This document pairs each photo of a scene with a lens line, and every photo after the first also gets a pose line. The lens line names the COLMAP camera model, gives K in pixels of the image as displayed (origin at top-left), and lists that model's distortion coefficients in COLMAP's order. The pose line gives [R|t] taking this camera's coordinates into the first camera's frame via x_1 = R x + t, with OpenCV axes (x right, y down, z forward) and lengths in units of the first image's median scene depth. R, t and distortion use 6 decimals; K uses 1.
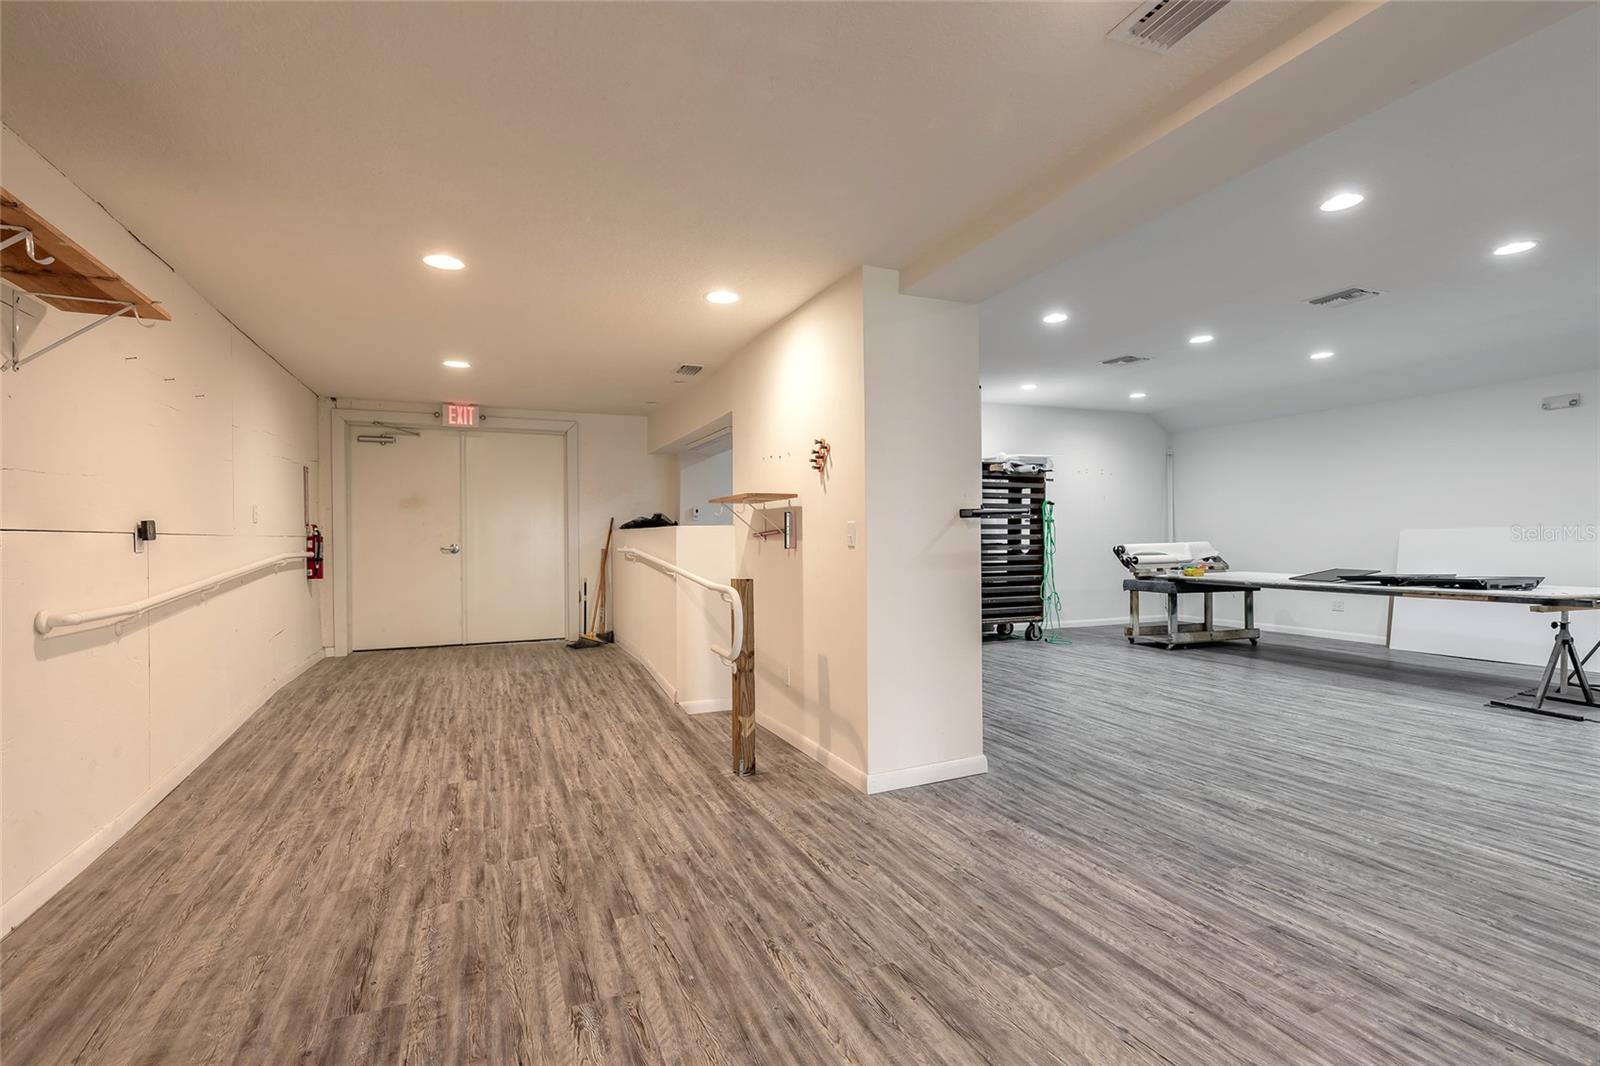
lens RADIAL K [[728.8, 0, 797.1], [0, 728.8, 537.6], [0, 0, 1]] dist [0.007735, -0.000342]
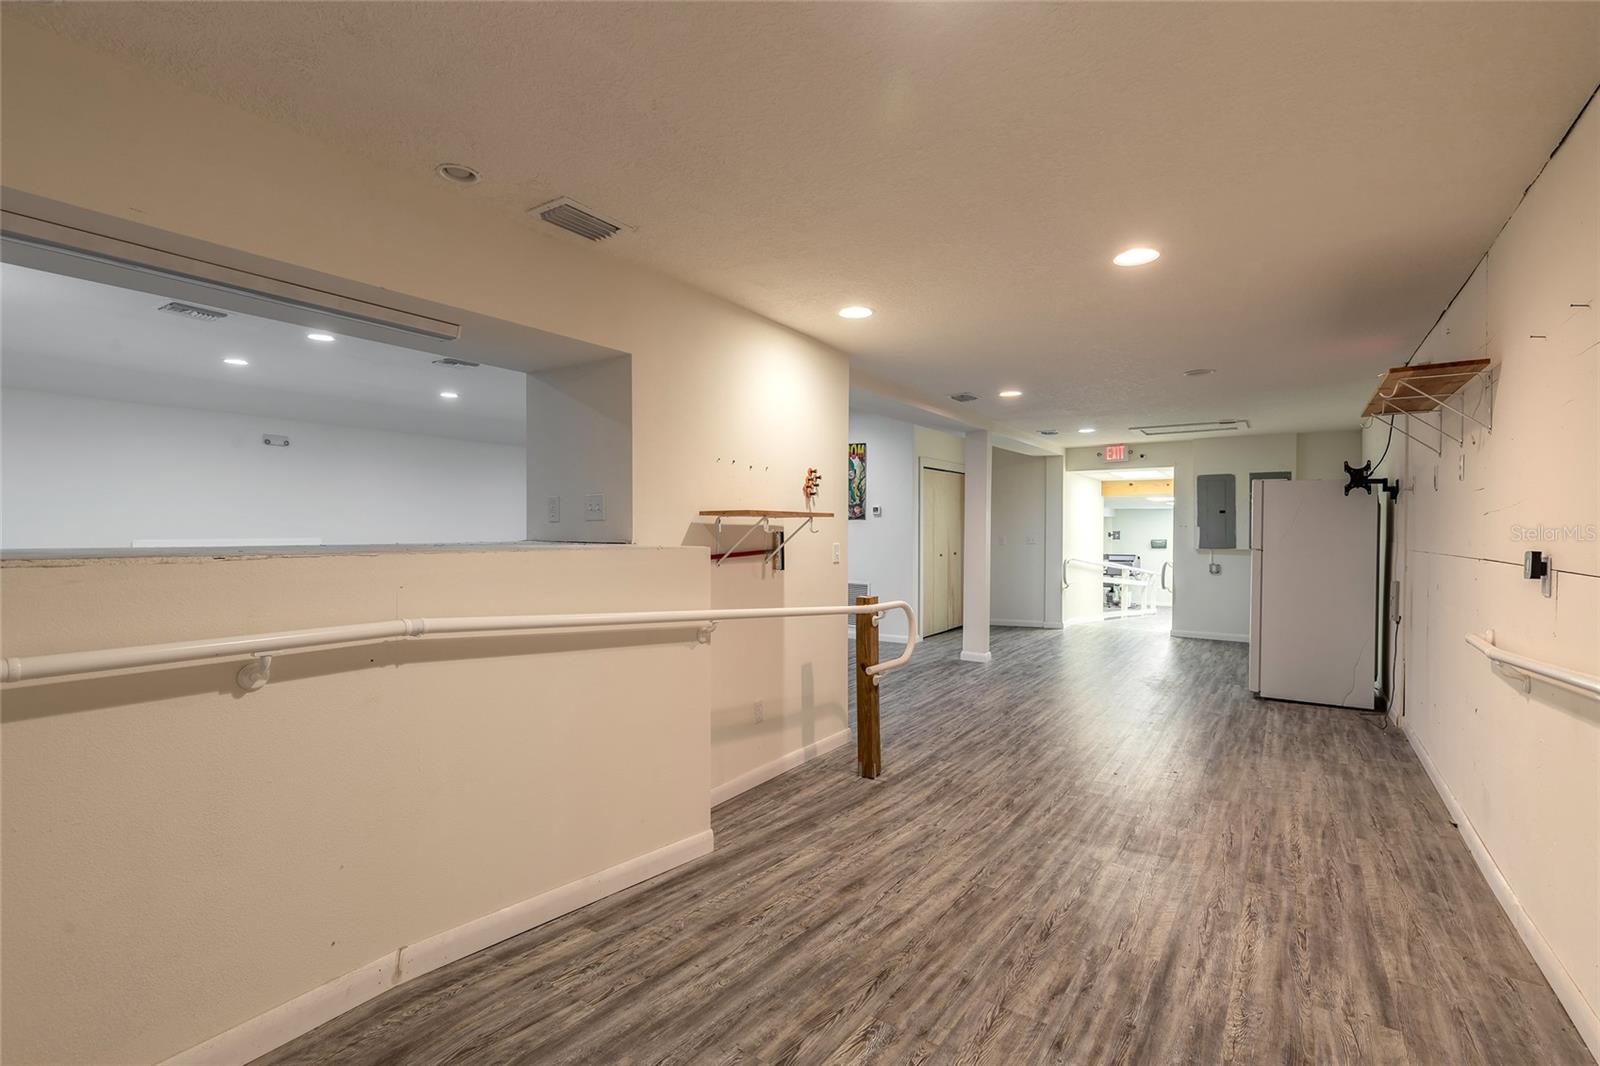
lens RADIAL K [[733.4, 0, 794.1], [0, 733.4, 538.9], [0, 0, 1]] dist [0.001174, -0.000266]
pose [[-0.535362, -0.002391, 0.844619, -0.735772], [0.001917, 0.999990, 0.004046, -0.025620], [-0.844620, 0.003785, -0.535352, 1.326947]]
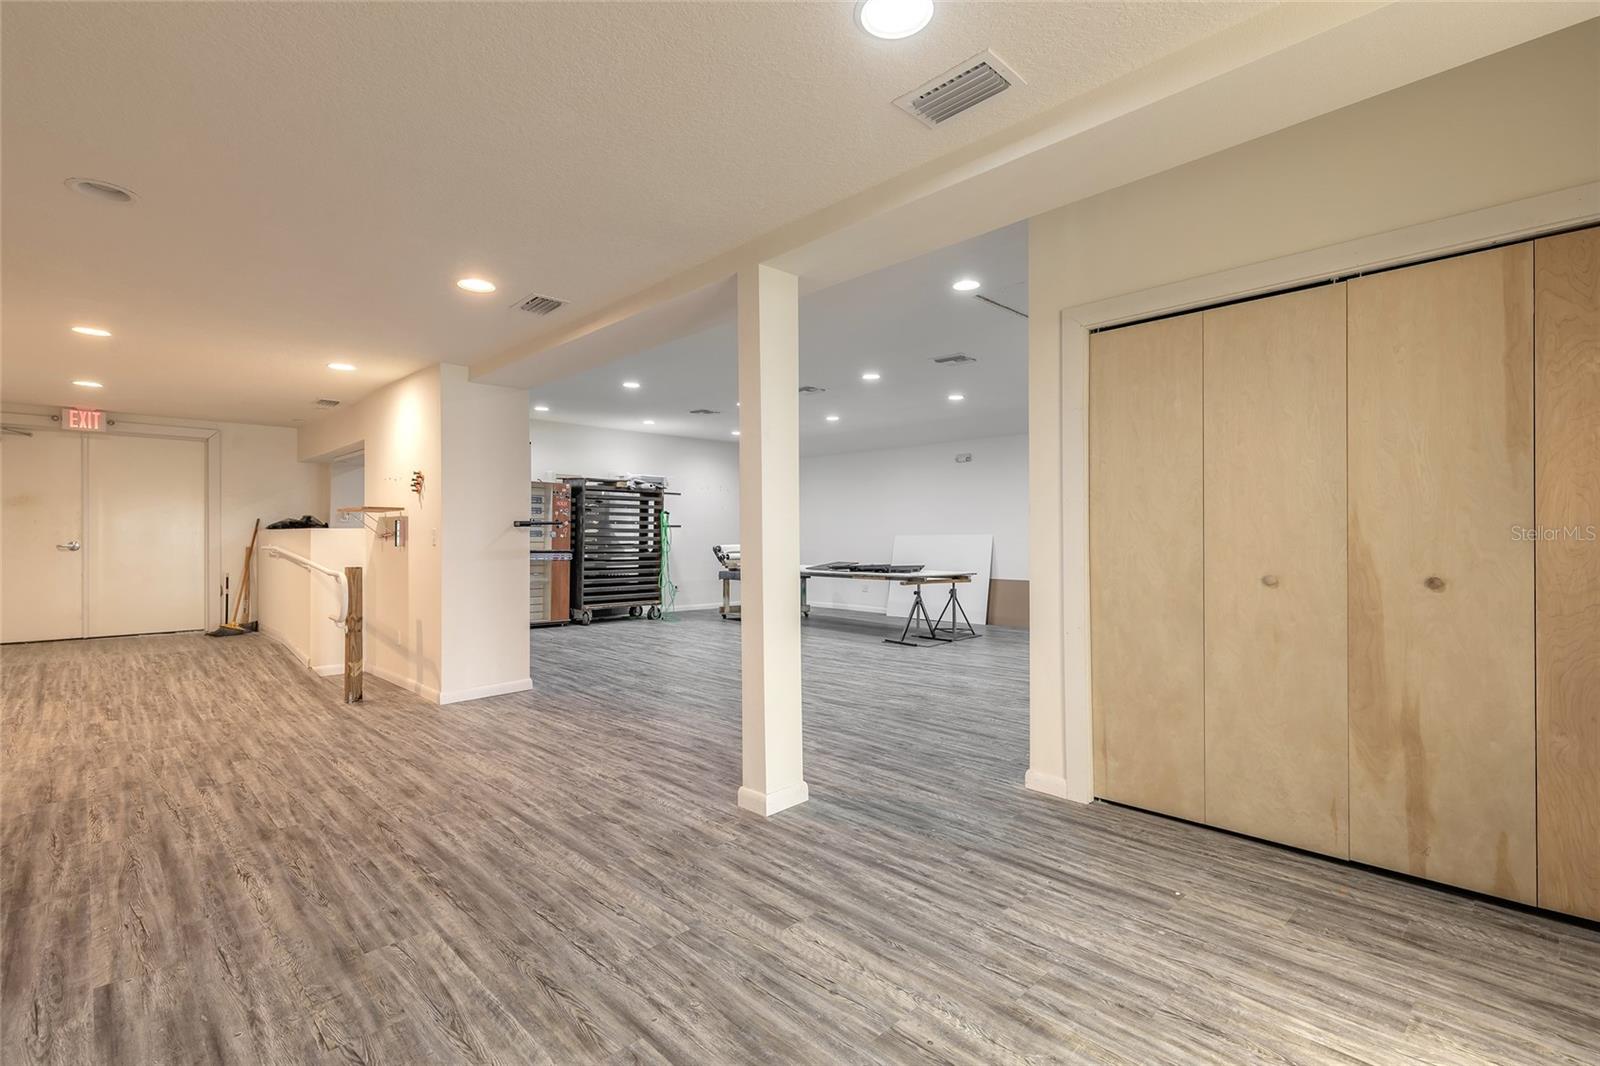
lens RADIAL K [[726.9, 0, 800.3], [0, 726.9, 537.9], [0, 0, 1]] dist [0.002483, -0.000117]
pose [[0.931486, 0.007695, 0.363696, 0.177462], [-0.007446, 0.999970, -0.002088, -0.003527], [-0.363701, -0.000763, 0.931516, -0.520666]]
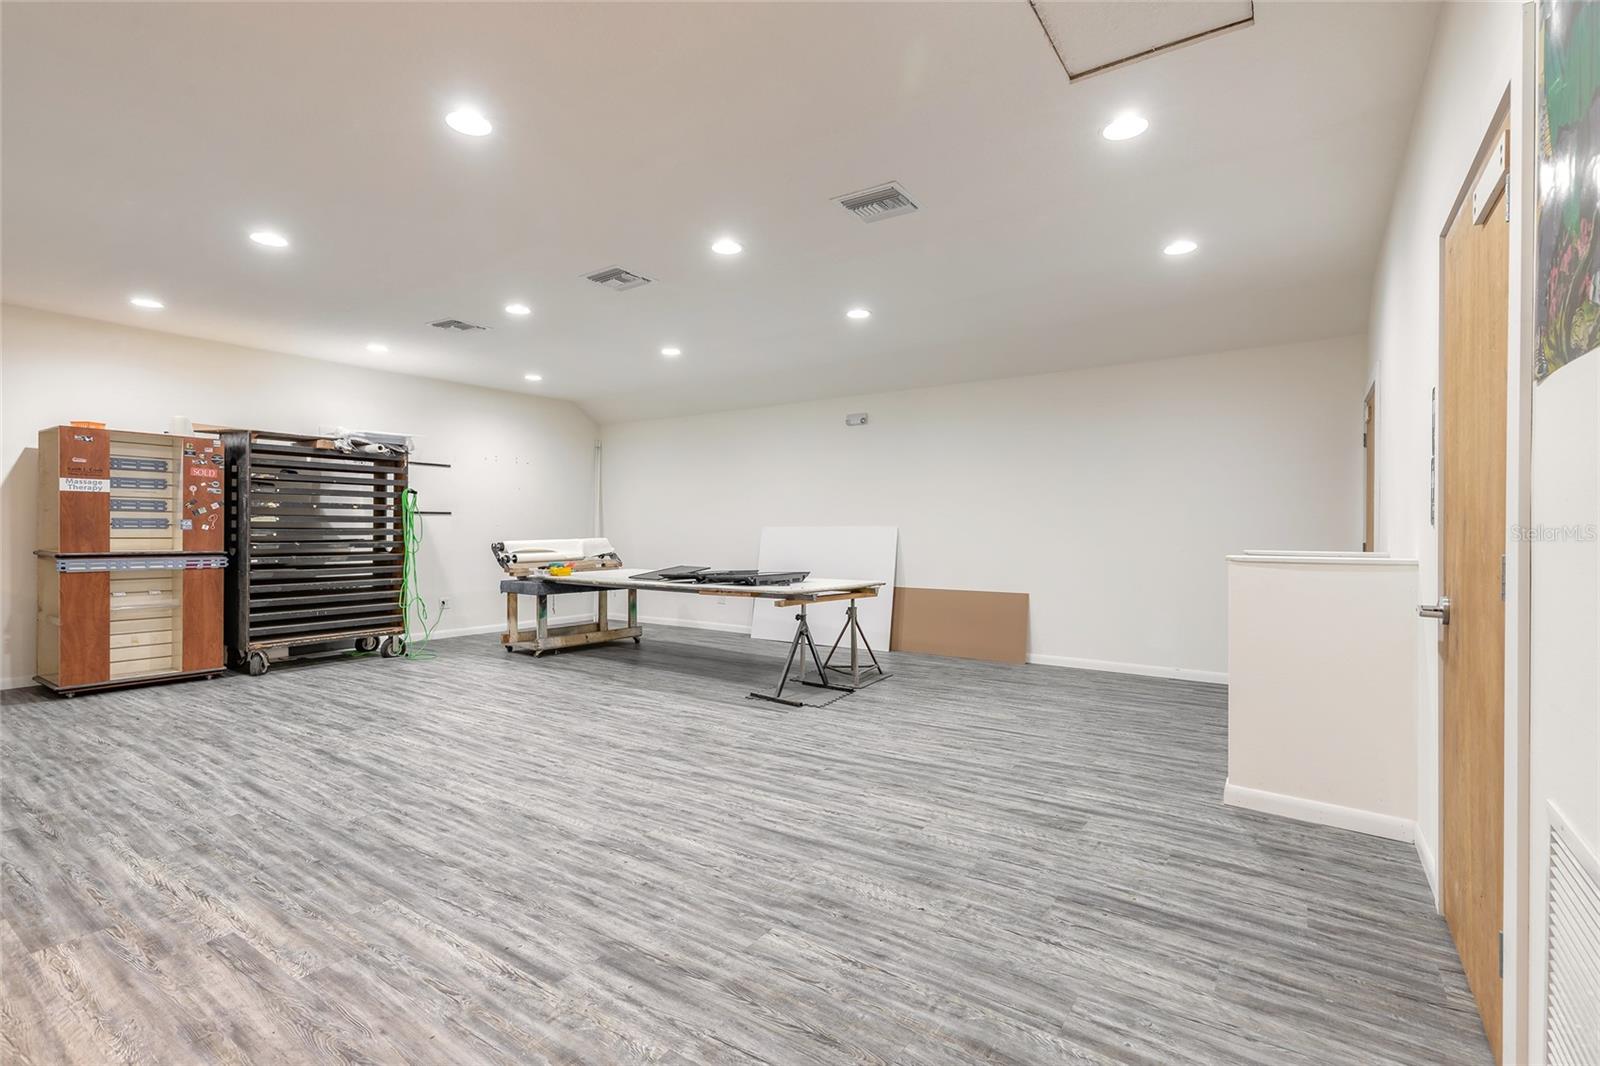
lens RADIAL K [[726.9, 0, 800.3], [0, 726.9, 537.9], [0, 0, 1]] dist [0.002483, -0.000117]
pose [[0.845905, 0.001457, 0.533332, 0.499644], [-0.006454, 0.999951, 0.007504, -0.006312], [-0.533295, -0.009790, 0.845873, 0.099277]]
